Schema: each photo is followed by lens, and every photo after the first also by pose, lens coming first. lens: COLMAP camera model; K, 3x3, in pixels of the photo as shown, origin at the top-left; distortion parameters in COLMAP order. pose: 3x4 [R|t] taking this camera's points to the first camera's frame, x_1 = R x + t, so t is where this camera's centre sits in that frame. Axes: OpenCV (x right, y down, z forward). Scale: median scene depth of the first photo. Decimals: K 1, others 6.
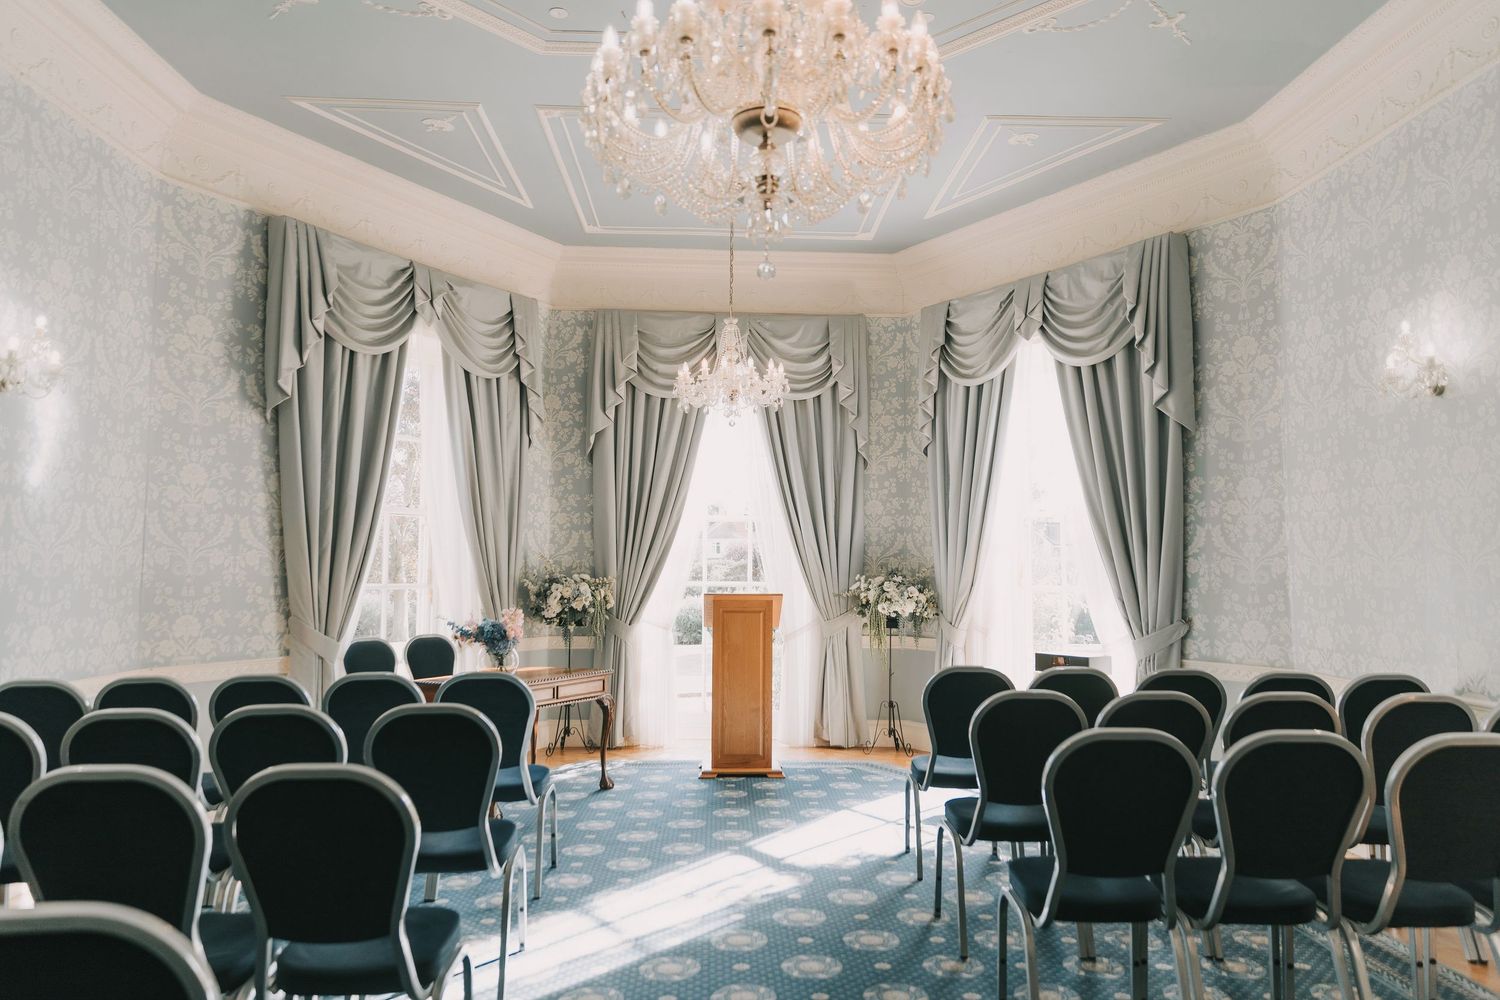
lens RADIAL K [[1041.0, 0, 742.3], [0, 1041.0, 492.0], [0, 0, 1]] dist [-0.065352, 0.031628]
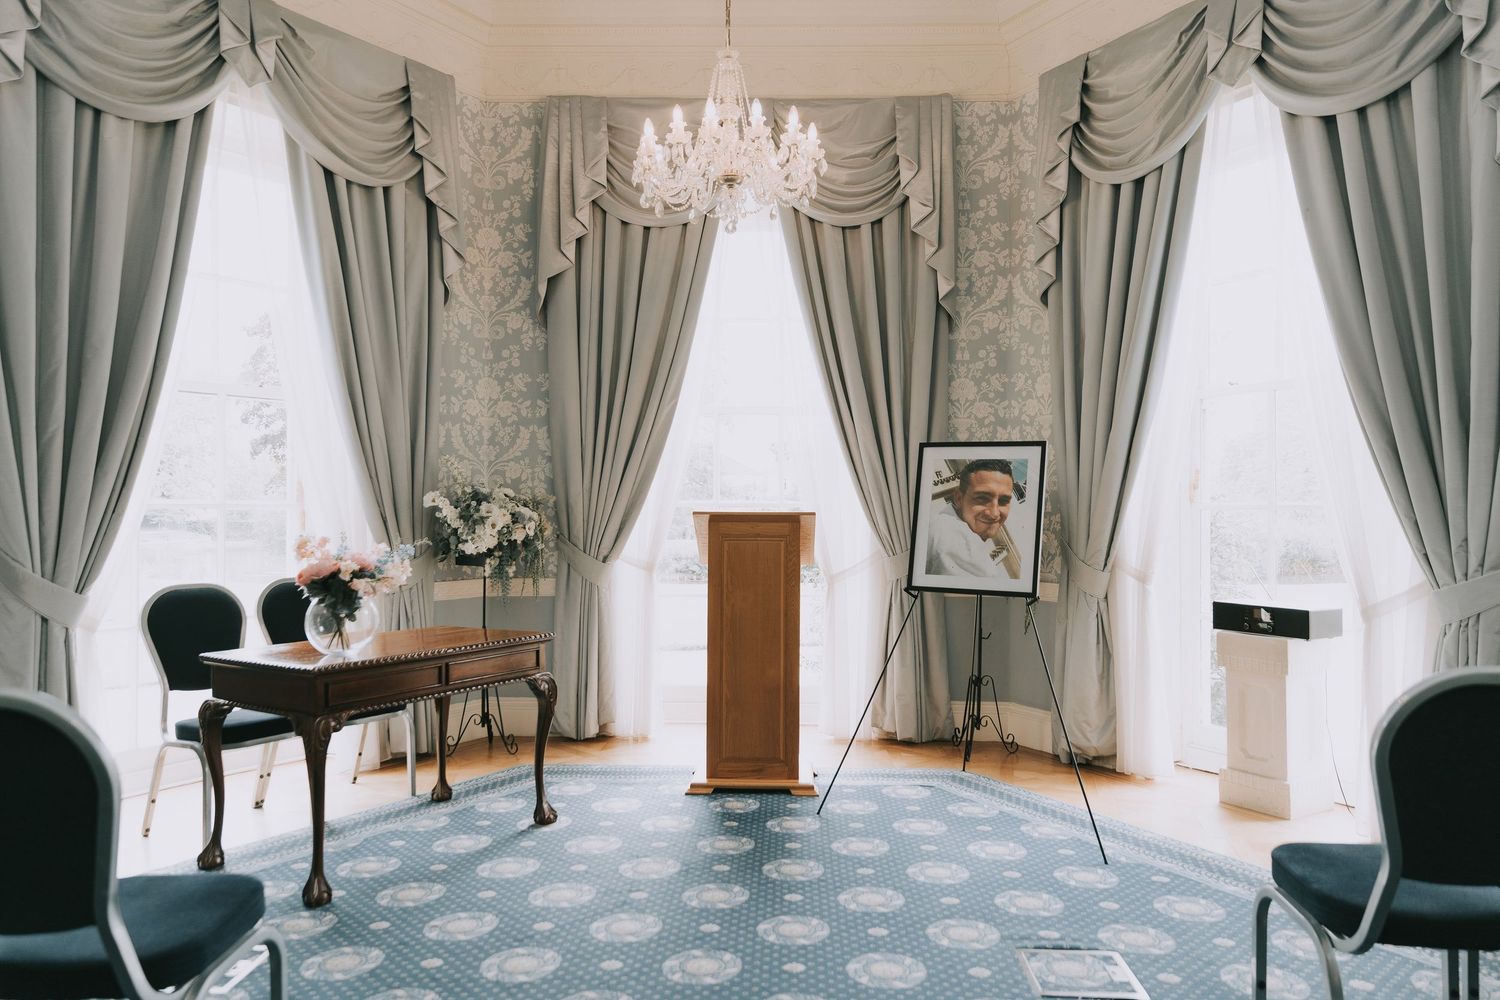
lens RADIAL K [[1041.0, 0, 755.2], [0, 1041.0, 503.8], [0, 0, 1]] dist [-0.065352, 0.031628]
pose [[0.998510, -0.001830, -0.054530, 0.029896], [0.005490, 0.997734, 0.067056, 0.044041], [0.054284, -0.067255, 0.996258, 0.328723]]
